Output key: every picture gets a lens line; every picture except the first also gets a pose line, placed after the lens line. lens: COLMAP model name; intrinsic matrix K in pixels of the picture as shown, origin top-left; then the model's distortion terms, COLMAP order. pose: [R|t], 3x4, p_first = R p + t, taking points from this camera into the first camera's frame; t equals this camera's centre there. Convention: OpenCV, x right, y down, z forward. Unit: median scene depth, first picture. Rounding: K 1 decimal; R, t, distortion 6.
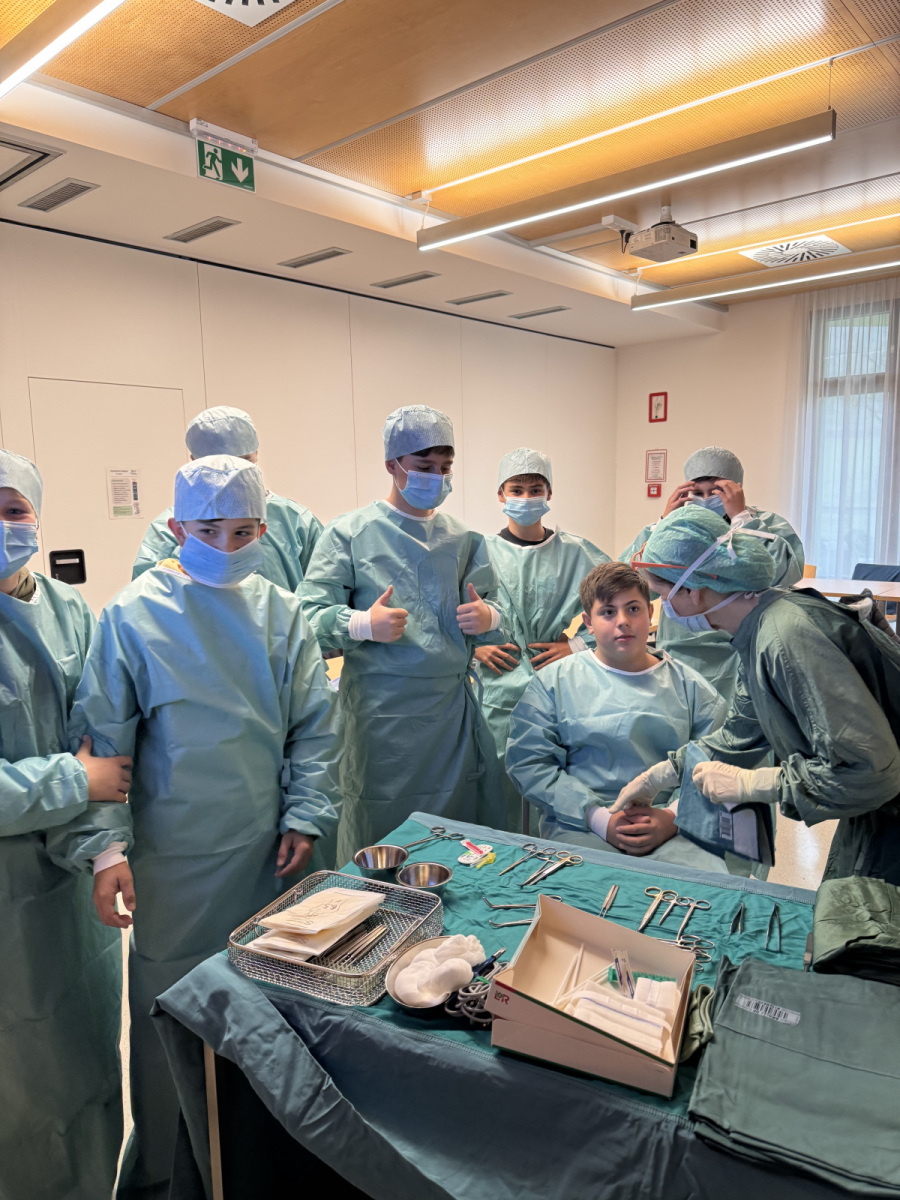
lens RADIAL K [[847.6, 0, 445.9], [0, 847.6, 605.2], [0, 0, 1]] dist [-0.004755, 0.004130]
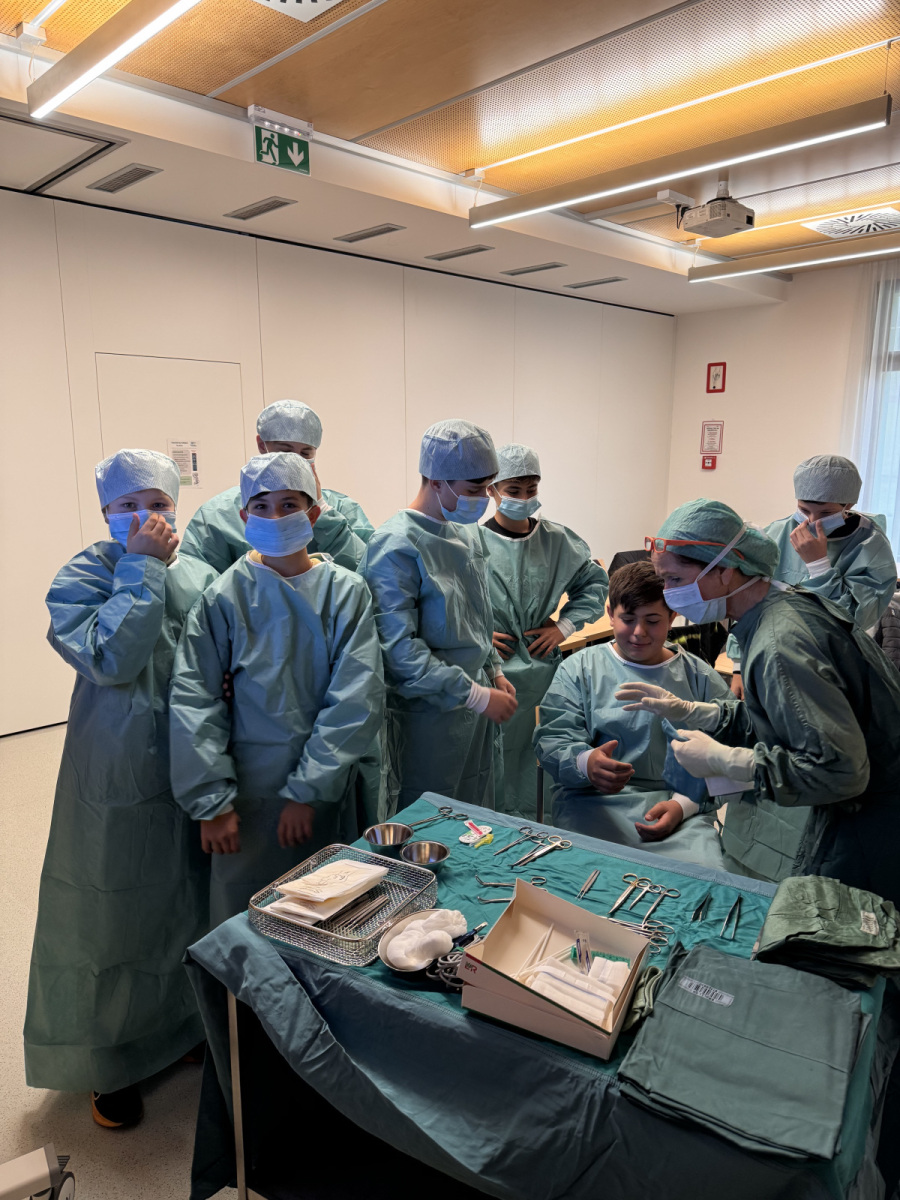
lens RADIAL K [[853.7, 0, 450.0], [0, 853.7, 600.0], [0, 0, 1]] dist [0.006302, -0.007608]
pose [[0.997176, 0.030609, -0.068583, 0.080389], [-0.027117, 0.998316, 0.051281, -0.081708], [0.070037, -0.049276, 0.996327, -0.121676]]
